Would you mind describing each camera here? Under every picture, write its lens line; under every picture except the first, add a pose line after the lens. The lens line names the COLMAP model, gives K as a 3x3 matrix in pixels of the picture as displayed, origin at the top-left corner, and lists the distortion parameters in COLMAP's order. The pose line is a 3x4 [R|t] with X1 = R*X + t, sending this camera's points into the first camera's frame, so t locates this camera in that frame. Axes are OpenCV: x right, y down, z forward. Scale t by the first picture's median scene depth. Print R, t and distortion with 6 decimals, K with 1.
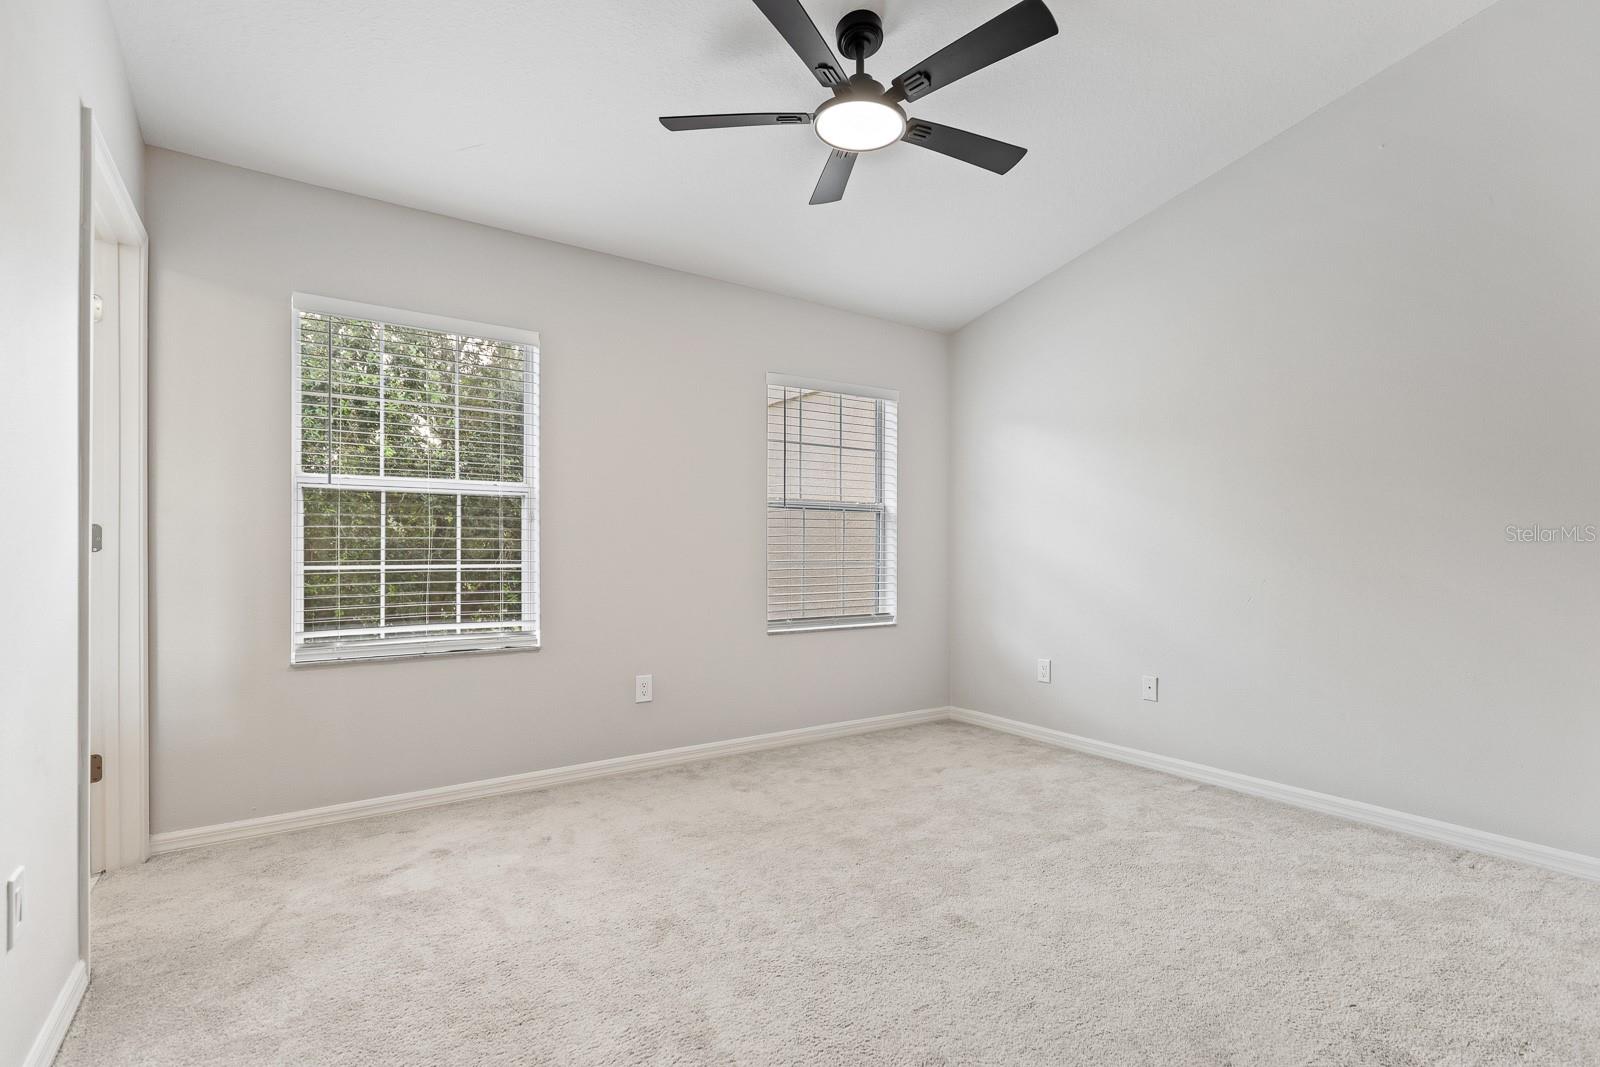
lens RADIAL K [[758.3, 0, 801.9], [0, 758.3, 555.7], [0, 0, 1]] dist [-0.001834, -0.000085]
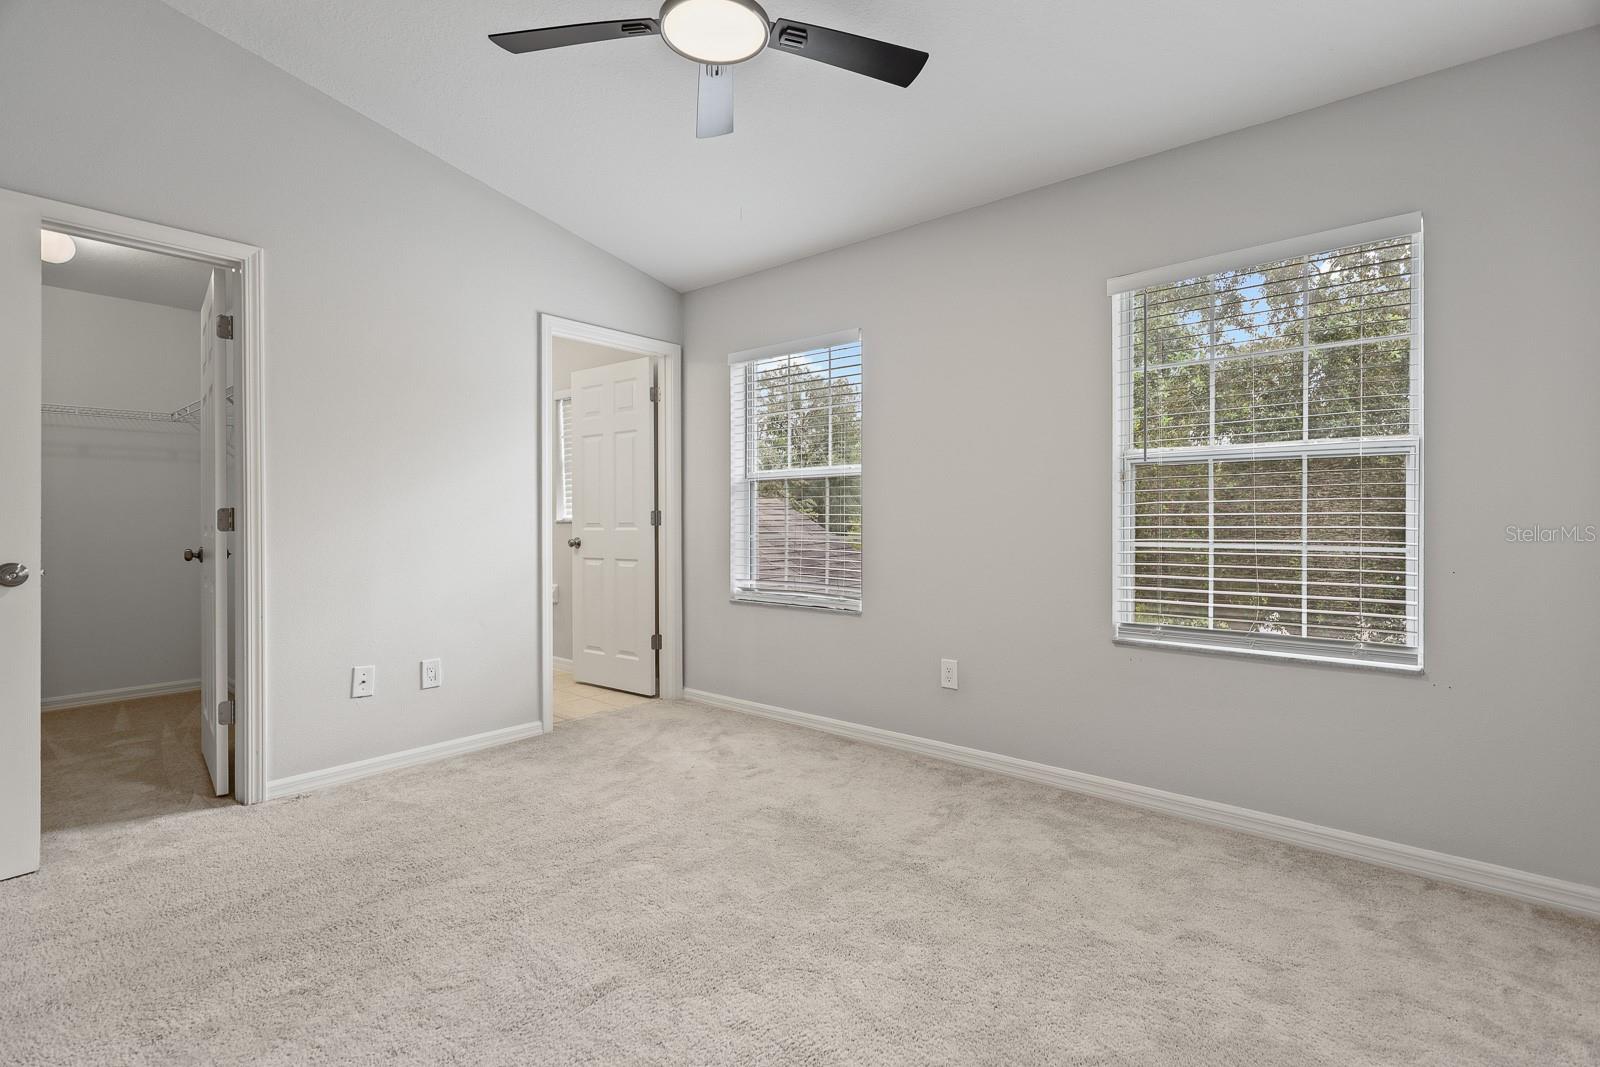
lens RADIAL K [[713.2, 0, 800.0], [0, 713.2, 533.5], [0, 0, 1]] dist [0.000354, 0.000122]
pose [[0.274218, 0.016453, -0.961527, 0.581180], [-0.002551, 0.999863, 0.016381, -0.010175], [0.961664, -0.002039, 0.274222, 0.590948]]
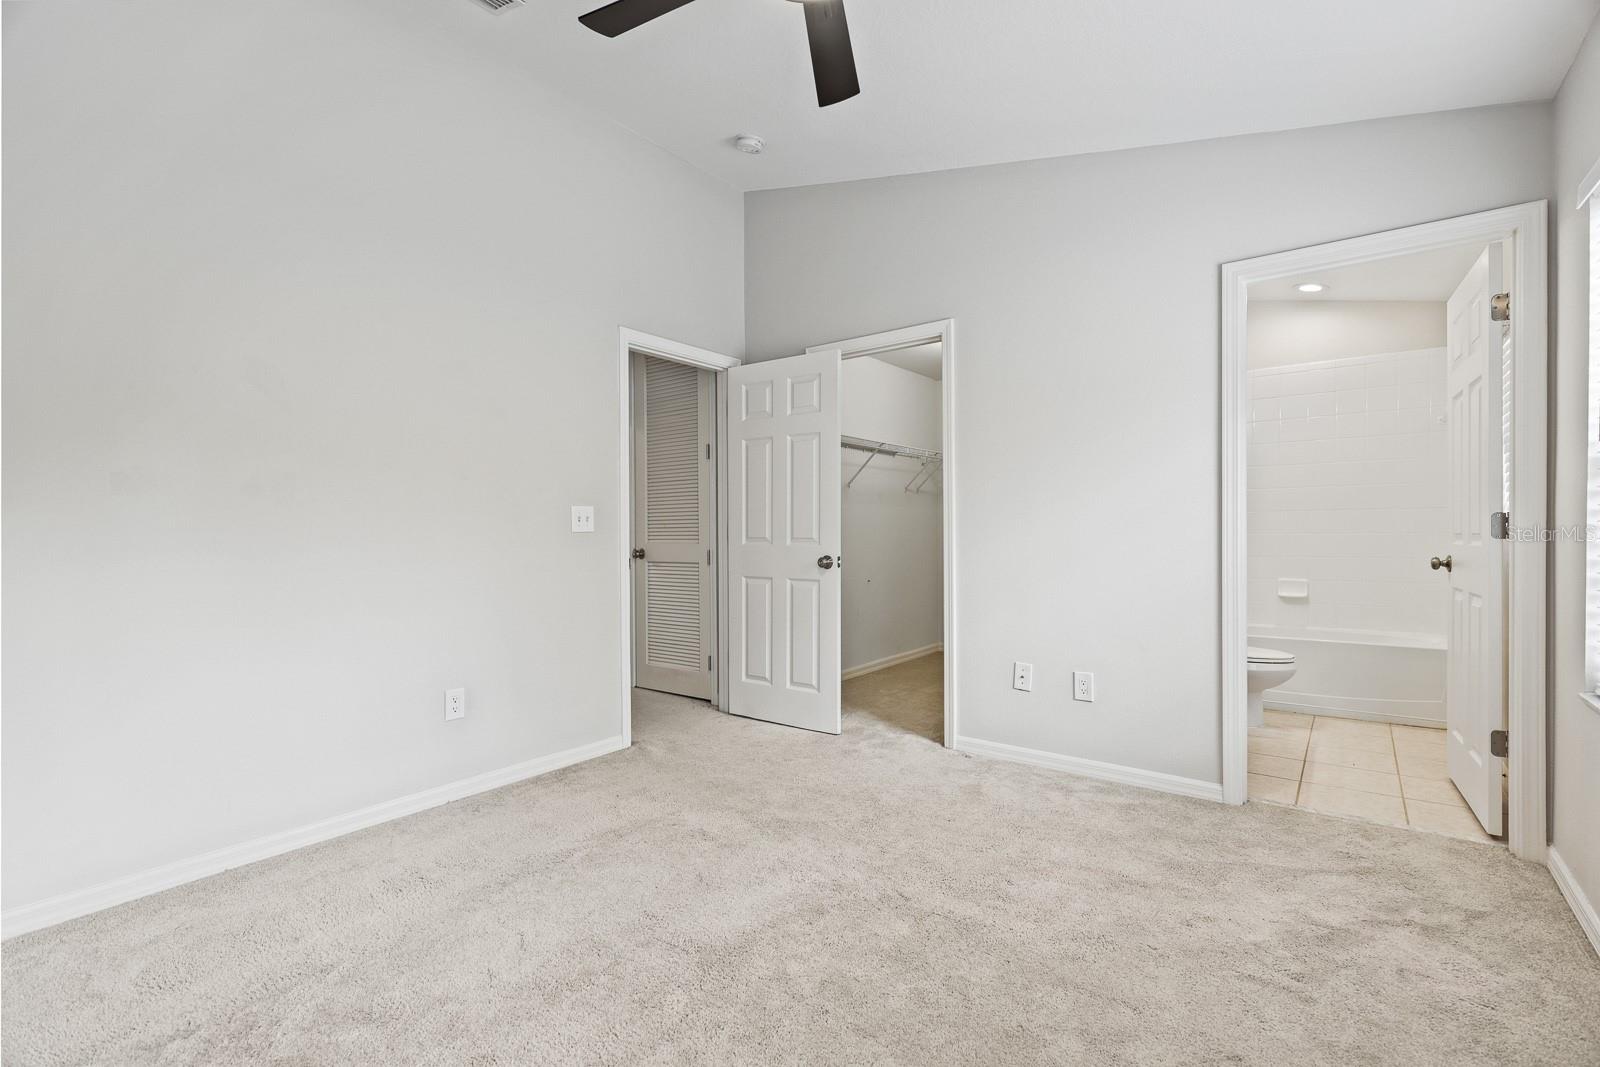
lens RADIAL K [[720.2, 0, 811.6], [0, 720.2, 538.8], [0, 0, 1]] dist [0.001141, 0.000146]
pose [[-0.942706, 0.014874, -0.333294, 0.207123], [0.008611, 0.999758, 0.020260, -0.022279], [0.333514, 0.016229, -0.942605, 1.117045]]
